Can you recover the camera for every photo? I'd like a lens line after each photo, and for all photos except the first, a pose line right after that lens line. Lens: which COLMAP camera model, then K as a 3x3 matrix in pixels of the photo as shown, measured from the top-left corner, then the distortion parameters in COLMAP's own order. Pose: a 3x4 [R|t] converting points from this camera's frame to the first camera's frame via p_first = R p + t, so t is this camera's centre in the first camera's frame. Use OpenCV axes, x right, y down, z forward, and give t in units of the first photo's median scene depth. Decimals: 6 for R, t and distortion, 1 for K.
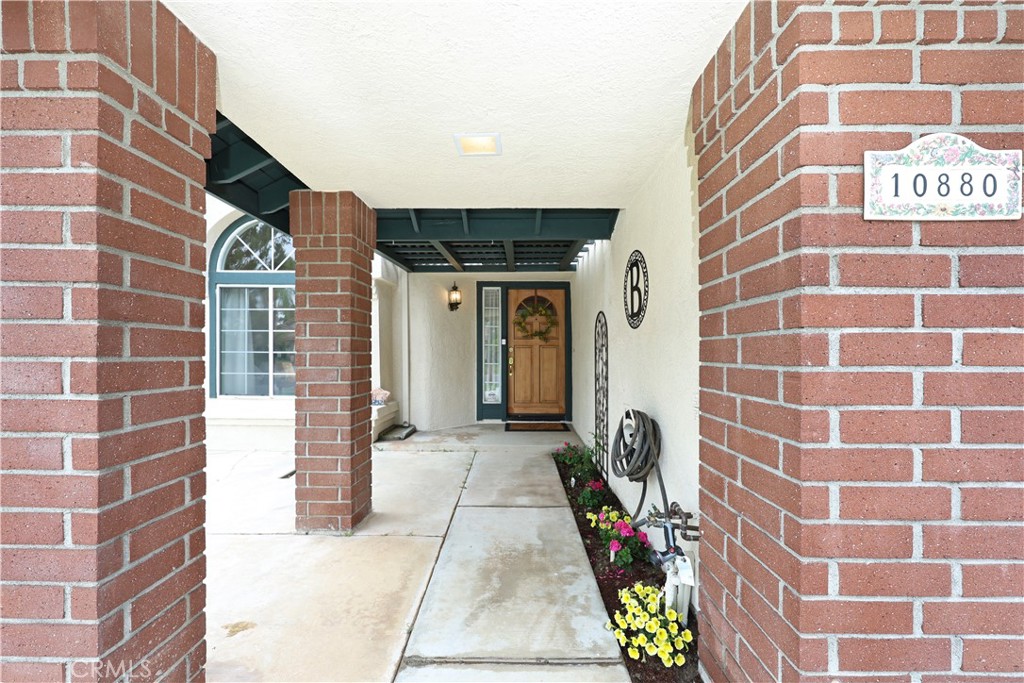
lens RADIAL K [[403.8, 0, 510.8], [0, 403.8, 347.3], [0, 0, 1]] dist [0.003980, 0.000095]
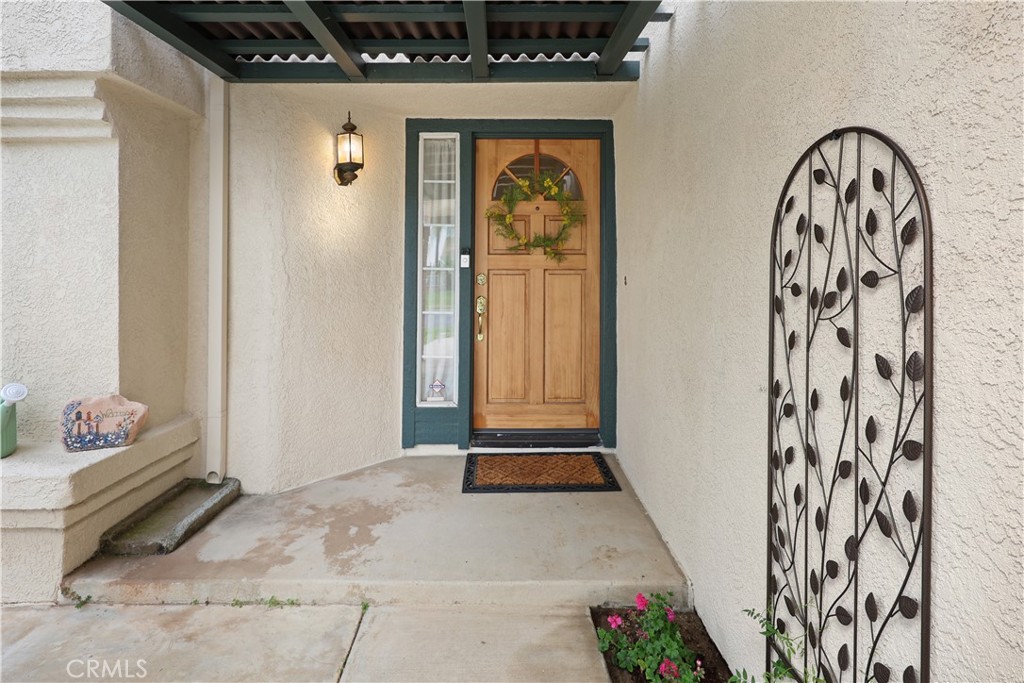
lens RADIAL K [[403.8, 0, 494.1], [0, 403.8, 393.0], [0, 0, 1]] dist [0.003980, 0.000095]
pose [[0.999997, -0.000974, -0.002044, 0.015734], [0.001548, 0.952930, 0.303187, -0.010153], [0.001653, -0.303189, 0.952929, 0.532105]]
